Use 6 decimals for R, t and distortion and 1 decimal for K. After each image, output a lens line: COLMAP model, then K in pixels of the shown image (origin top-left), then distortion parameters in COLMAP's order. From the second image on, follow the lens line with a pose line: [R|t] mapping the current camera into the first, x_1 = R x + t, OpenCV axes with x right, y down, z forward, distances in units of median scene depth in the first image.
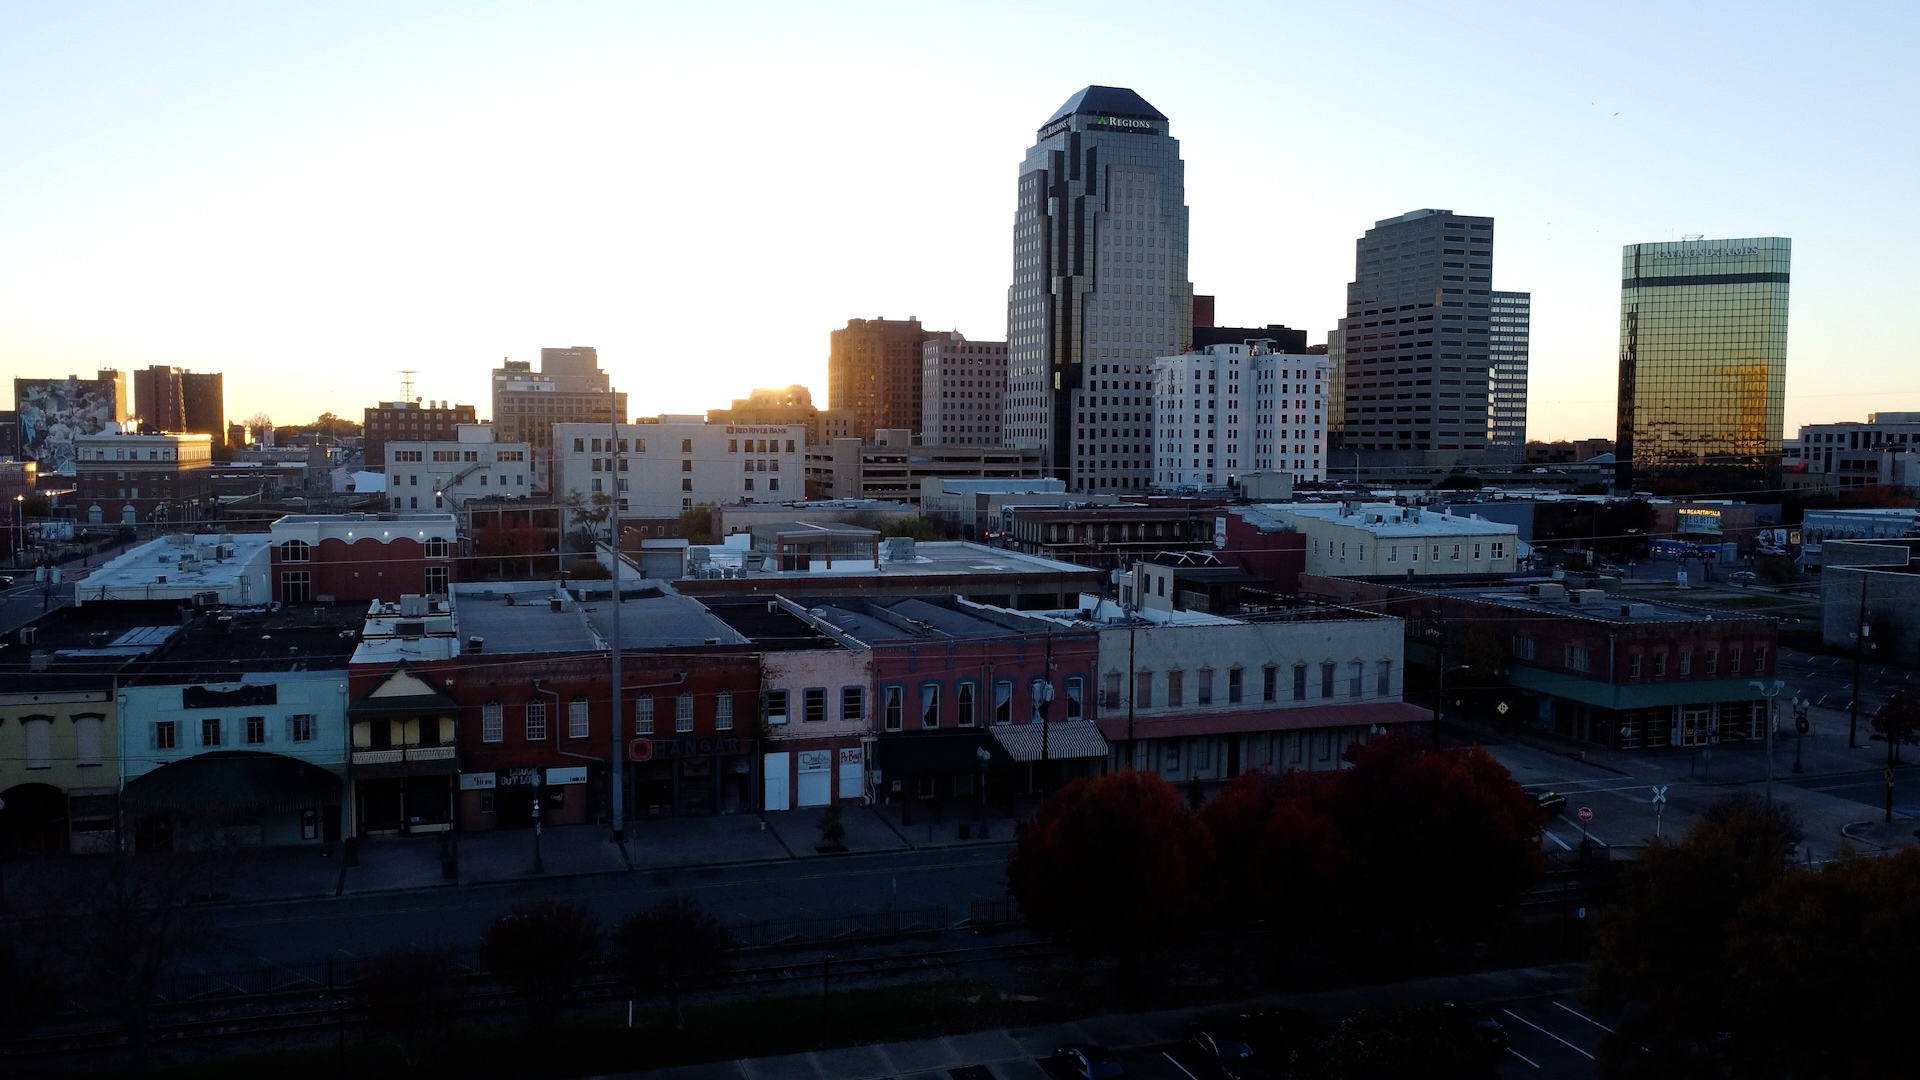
lens RADIAL K [[1530.2, 0, 960.6], [0, 1530.2, 540.0], [0, 0, 1]] dist [0.014540, 0.000959]
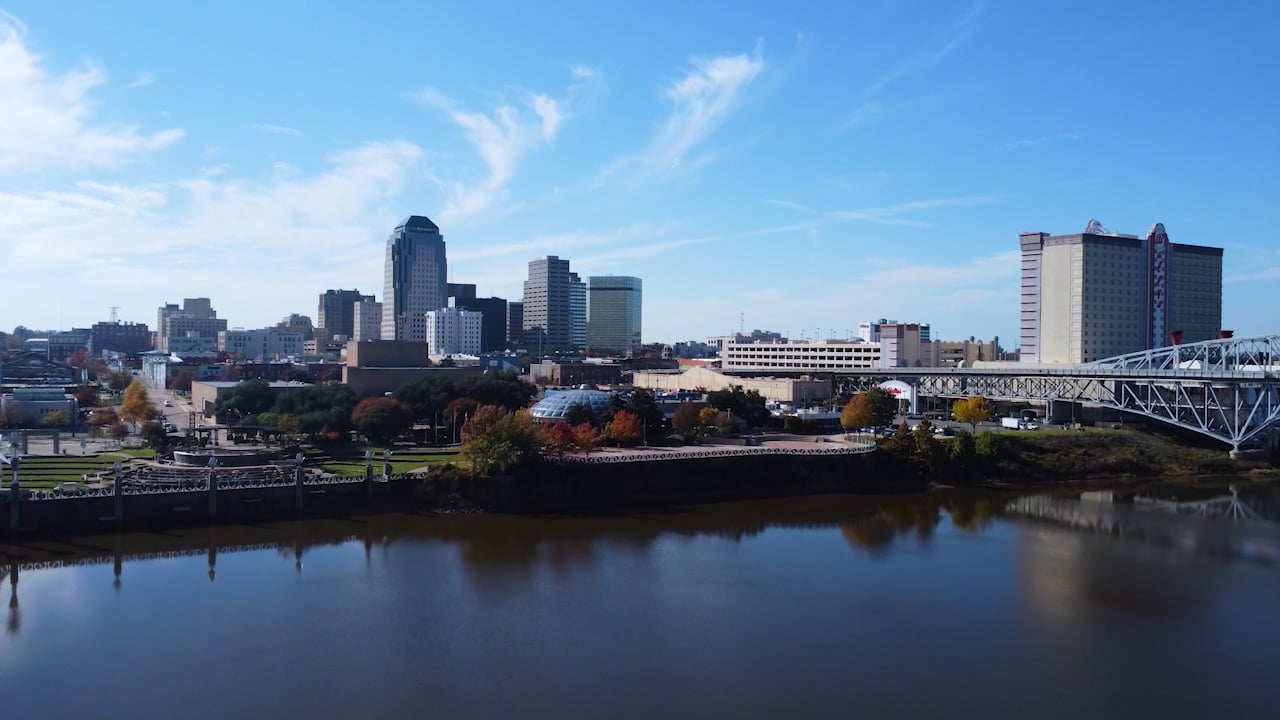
lens RADIAL K [[1020.1, 0, 636.3], [0, 1020.1, 359.4], [0, 0, 1]] dist [0.014540, 0.000959]
pose [[0.979692, 0.003542, 0.200478, 0.100055], [0.007306, 0.998549, -0.053347, 0.066026], [-0.200376, 0.053728, 0.978245, -0.810965]]
